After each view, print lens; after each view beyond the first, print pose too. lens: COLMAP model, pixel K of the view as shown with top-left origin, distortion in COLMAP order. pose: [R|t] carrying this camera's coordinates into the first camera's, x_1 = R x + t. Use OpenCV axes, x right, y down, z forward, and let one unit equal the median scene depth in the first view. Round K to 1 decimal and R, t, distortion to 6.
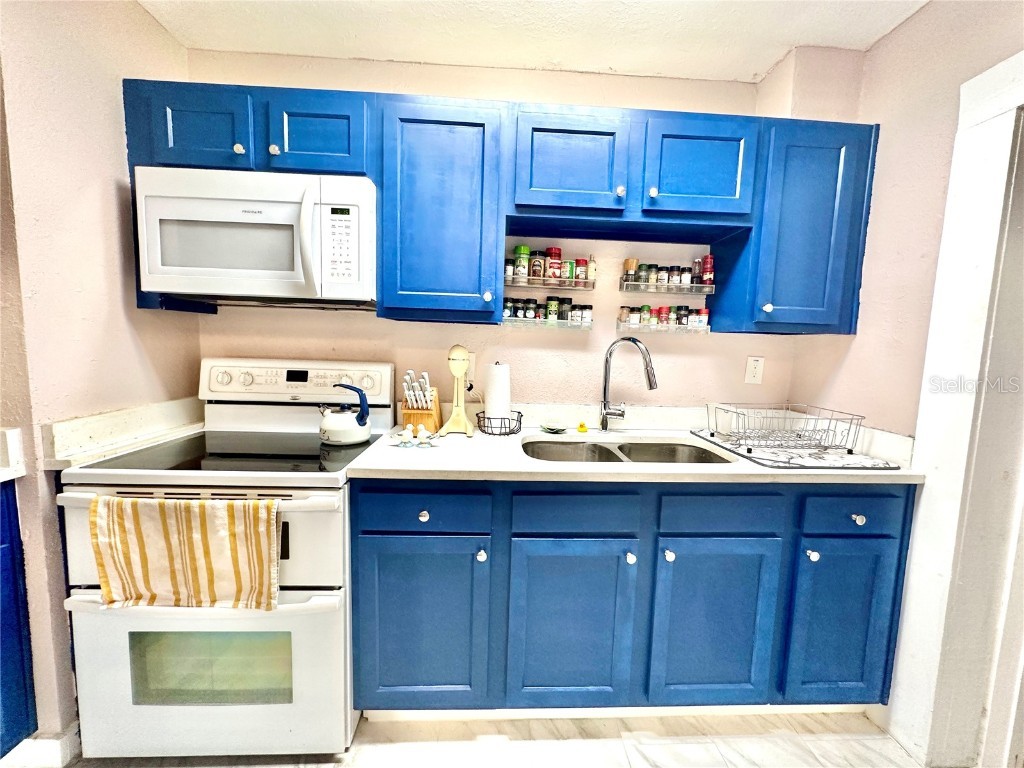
lens RADIAL K [[408.4, 0, 512.1], [0, 408.4, 385.9], [0, 0, 1]] dist [-0.002614, -0.000026]
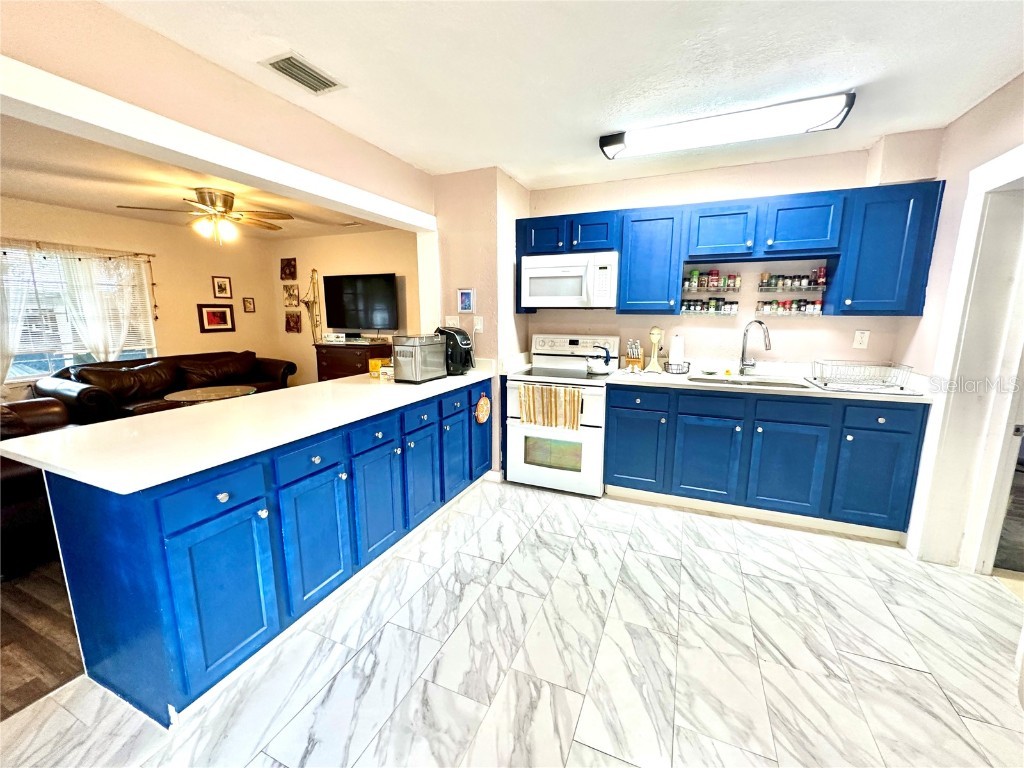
lens RADIAL K [[408.4, 0, 513.4], [0, 408.4, 384.1], [0, 0, 1]] dist [-0.002614, -0.000026]
pose [[0.900029, 0.045614, -0.433436, 0.120488], [-0.018991, 0.997668, 0.065558, 0.062013], [0.435415, -0.050773, 0.898797, -1.105231]]
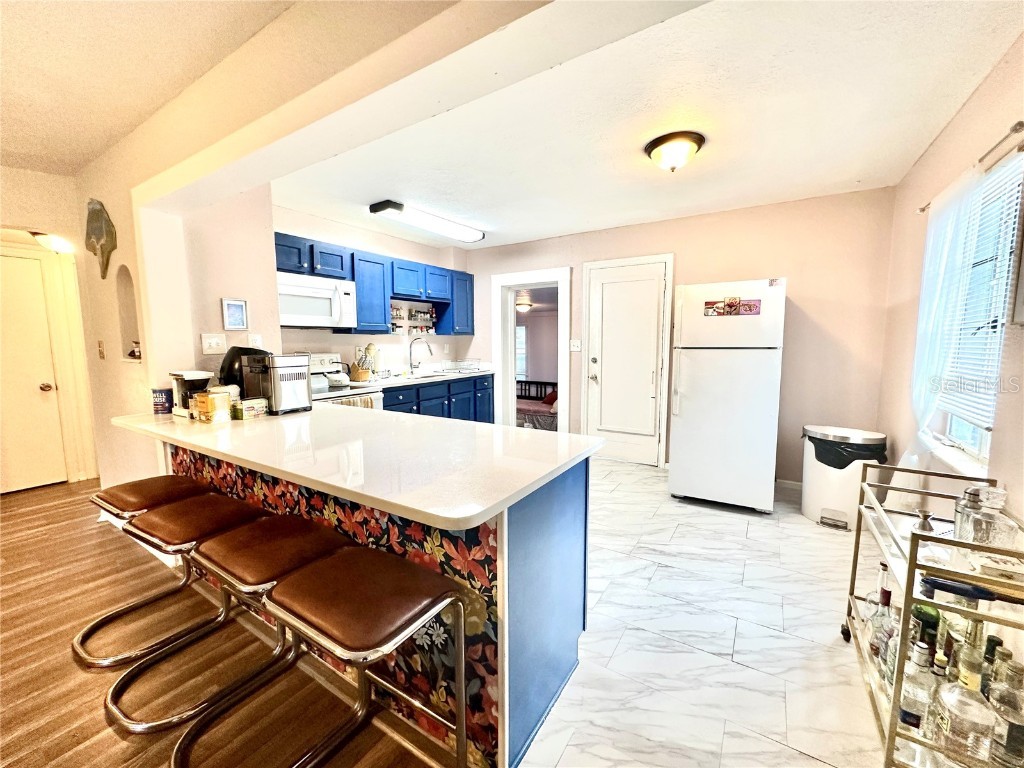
lens RADIAL K [[408.4, 0, 511.3], [0, 408.4, 381.8], [0, 0, 1]] dist [-0.002614, -0.000026]
pose [[0.575216, -0.117277, 0.809551, -1.758442], [0.104291, 0.992107, 0.069621, 0.052550], [-0.811326, 0.044381, 0.582906, -1.200492]]
